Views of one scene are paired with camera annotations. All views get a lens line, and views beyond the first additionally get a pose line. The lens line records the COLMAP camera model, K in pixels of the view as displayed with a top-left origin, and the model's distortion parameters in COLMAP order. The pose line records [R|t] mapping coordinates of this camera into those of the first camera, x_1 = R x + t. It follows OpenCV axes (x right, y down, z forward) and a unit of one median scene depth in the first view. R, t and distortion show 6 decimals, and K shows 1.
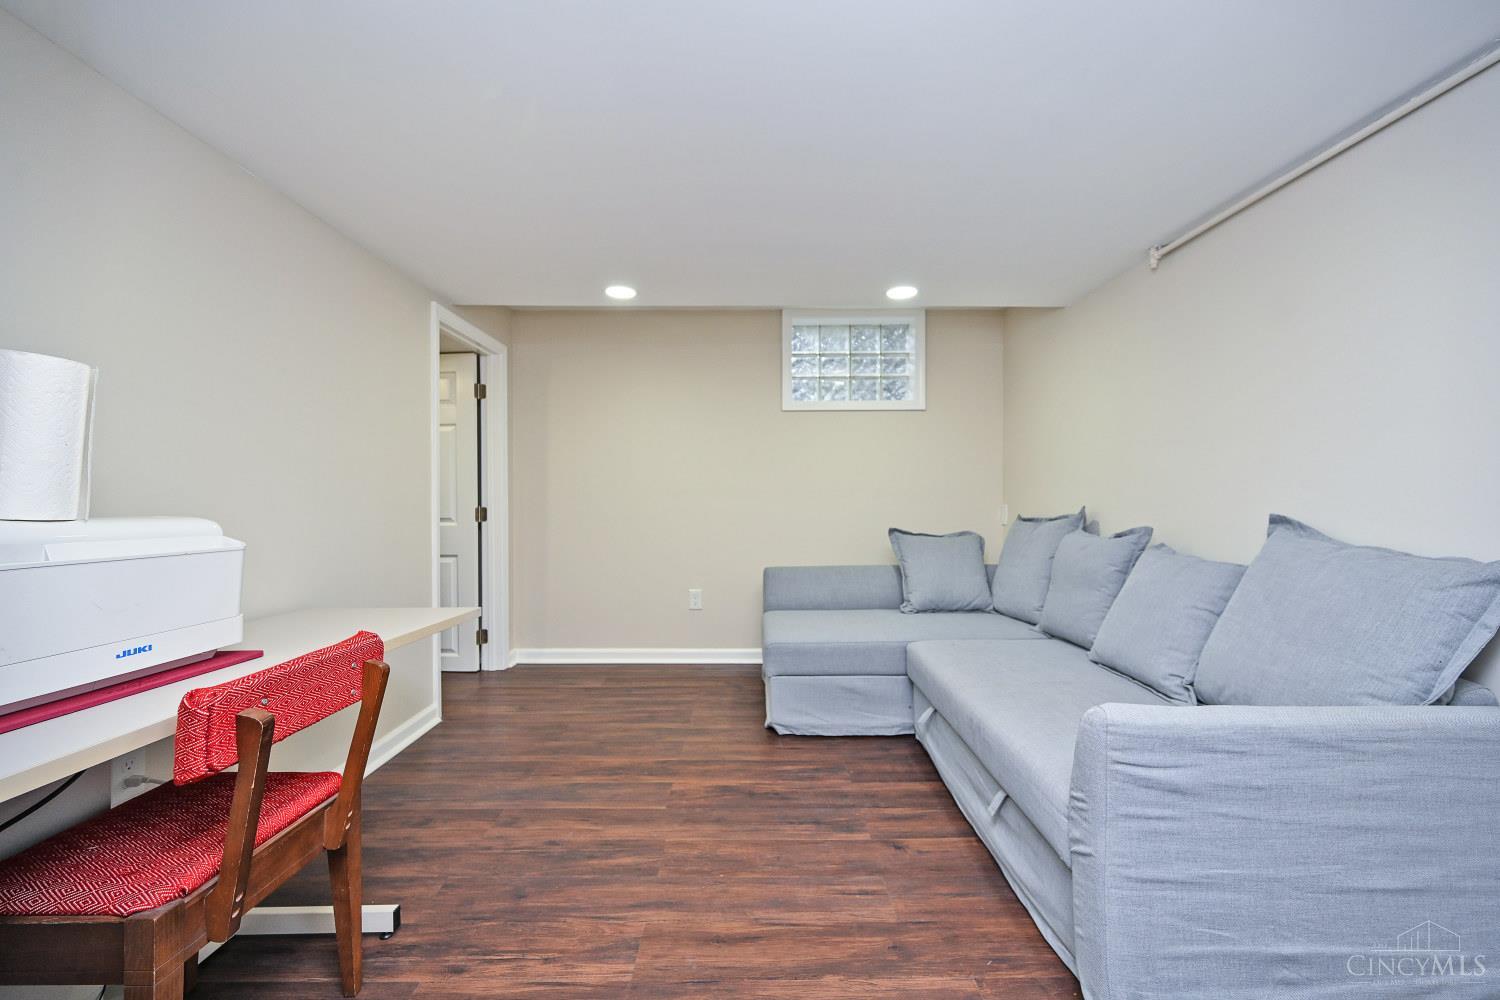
lens RADIAL K [[602.6, 0, 756.5], [0, 602.6, 496.1], [0, 0, 1]] dist [0.001032, -0.000223]
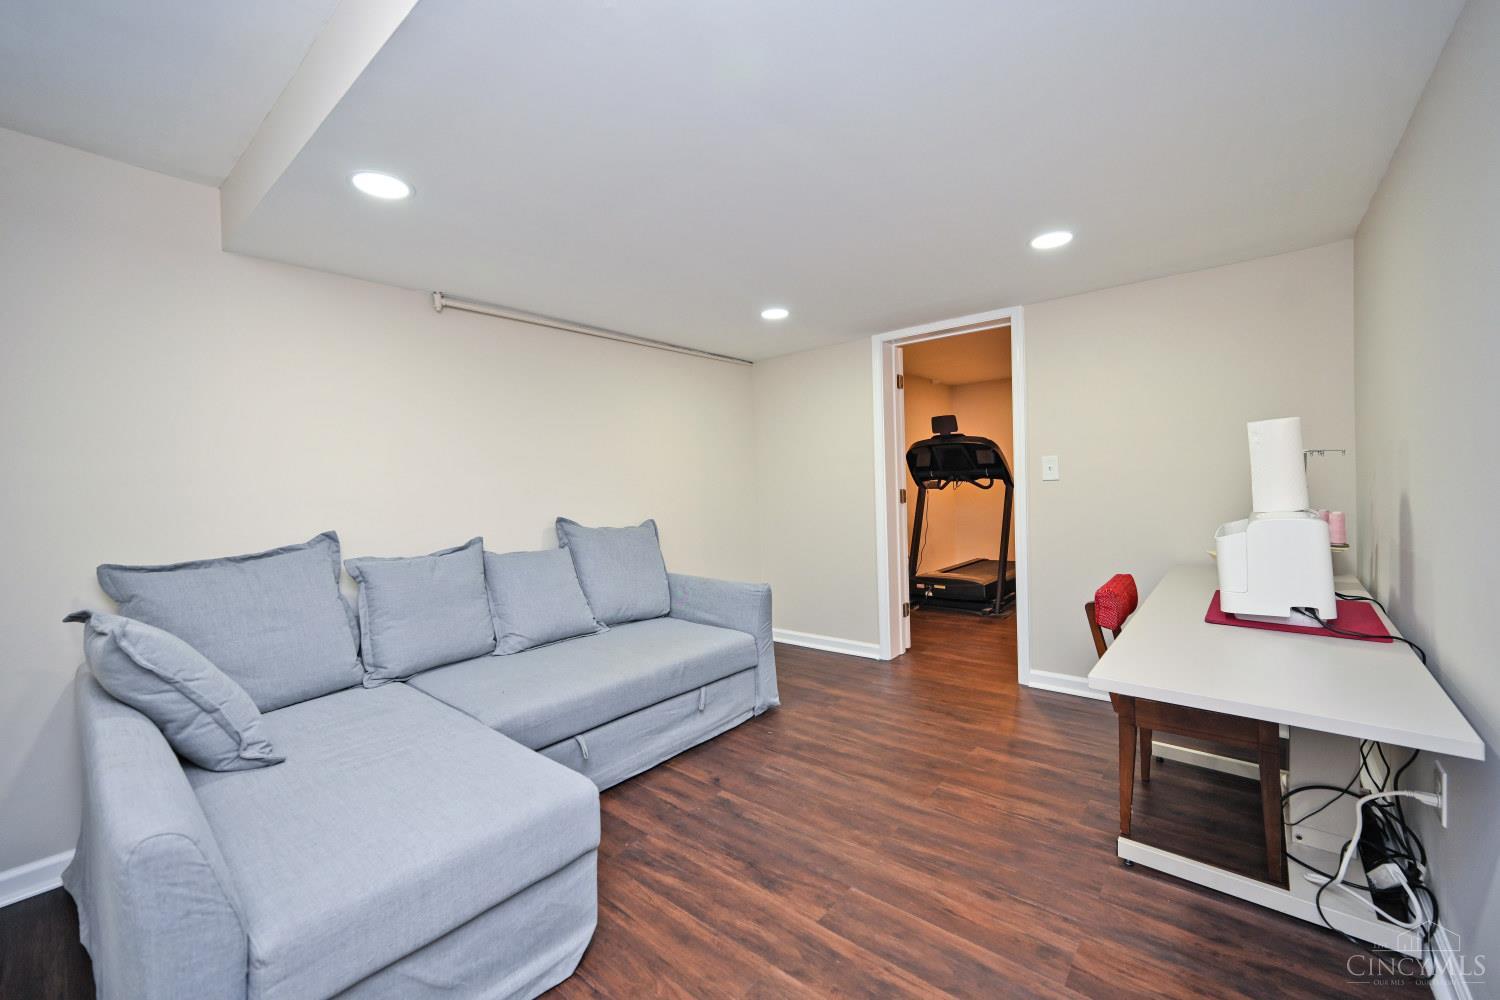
lens RADIAL K [[602.6, 0, 754.1], [0, 602.6, 499.2], [0, 0, 1]] dist [0.001032, -0.000223]
pose [[-0.770193, 0.007758, 0.637764, -0.644565], [0.030915, 0.999205, 0.025179, -0.045906], [-0.637061, 0.039109, -0.769820, 1.891067]]
